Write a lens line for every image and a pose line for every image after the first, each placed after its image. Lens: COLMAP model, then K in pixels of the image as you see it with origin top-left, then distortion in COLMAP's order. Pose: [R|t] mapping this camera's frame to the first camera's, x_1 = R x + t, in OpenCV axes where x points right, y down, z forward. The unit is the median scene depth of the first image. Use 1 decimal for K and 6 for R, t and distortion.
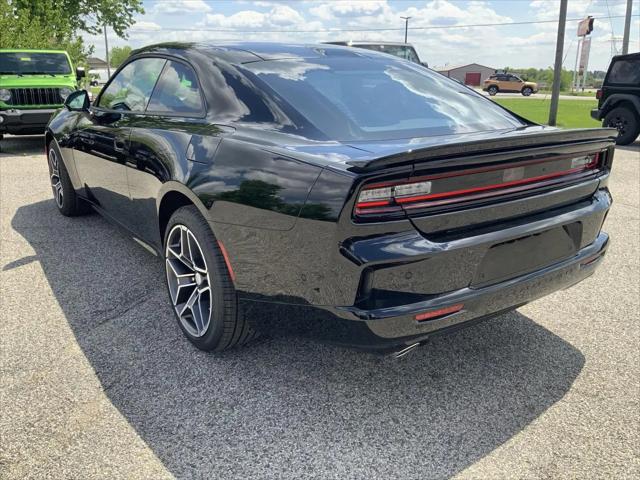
lens RADIAL K [[534.6, 0, 320.0], [0, 534.6, 240.0], [0, 0, 1]] dist [0.011955, -0.072599]
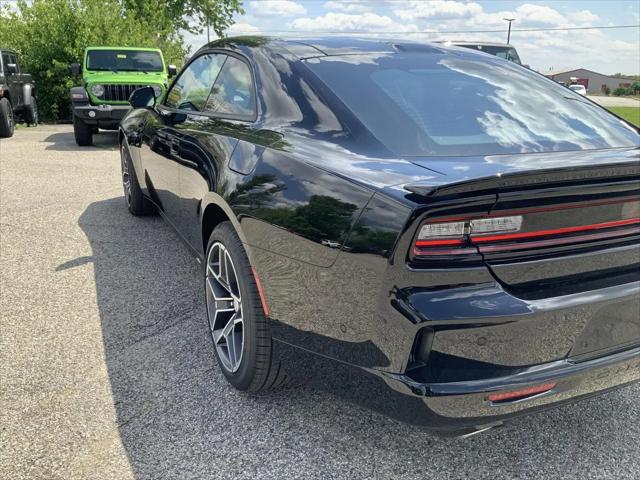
lens RADIAL K [[524.5, 0, 320.0], [0, 524.5, 240.0], [0, 0, 1]] dist [0.092658, -0.259077]
pose [[0.984956, 0.062696, -0.161030, 0.038642], [-0.062740, 0.998018, 0.004818, -0.045826], [0.161013, 0.005358, 0.986938, 0.172852]]
